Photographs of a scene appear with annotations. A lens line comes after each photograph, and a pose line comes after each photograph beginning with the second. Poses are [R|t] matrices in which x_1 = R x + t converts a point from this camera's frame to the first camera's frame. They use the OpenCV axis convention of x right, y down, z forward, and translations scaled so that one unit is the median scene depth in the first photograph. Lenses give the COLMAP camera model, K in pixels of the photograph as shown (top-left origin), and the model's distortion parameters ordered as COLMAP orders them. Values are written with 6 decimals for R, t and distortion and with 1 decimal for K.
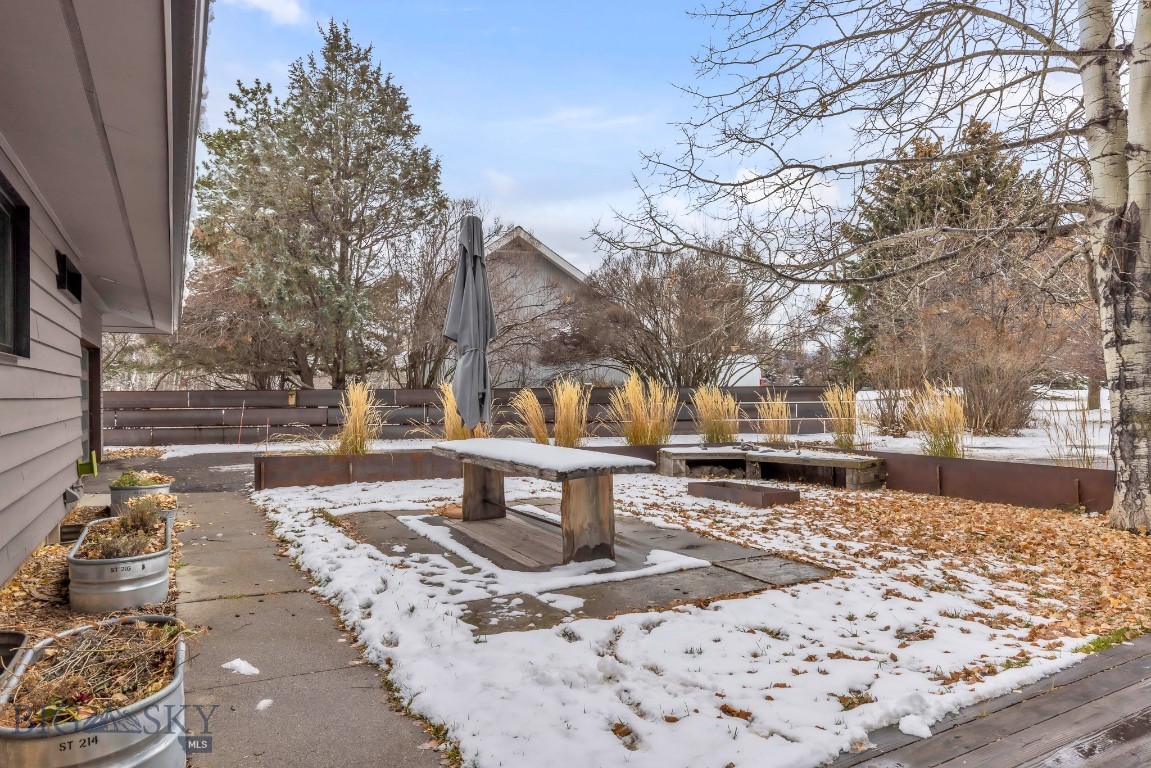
lens RADIAL K [[720.4, 0, 576.4], [0, 720.4, 387.4], [0, 0, 1]] dist [-0.001440, -0.000166]
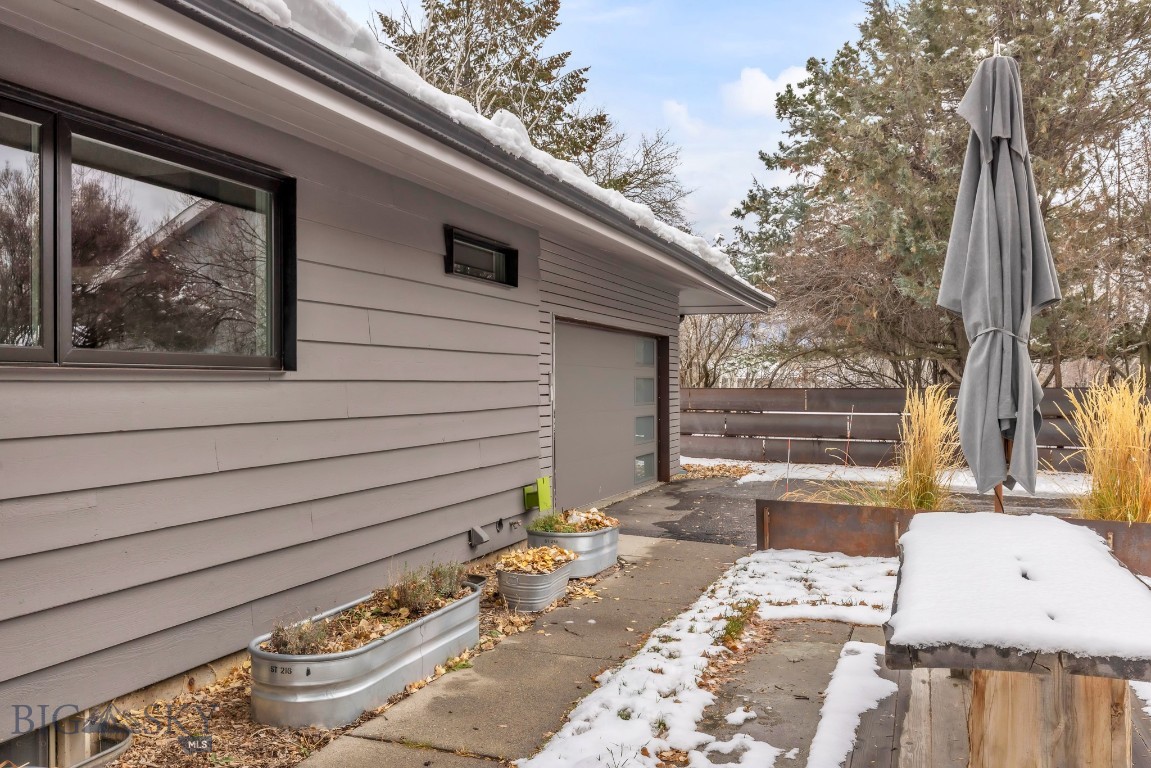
lens RADIAL K [[1036.7, 0, 575.3], [0, 1036.7, 382.4], [0, 0, 1]] dist [0.010000, -0.000321]
pose [[0.671411, 0.002243, -0.741082, 0.191308], [0.004723, 0.999962, 0.007305, -0.023514], [0.741070, -0.008404, 0.671375, 0.313271]]
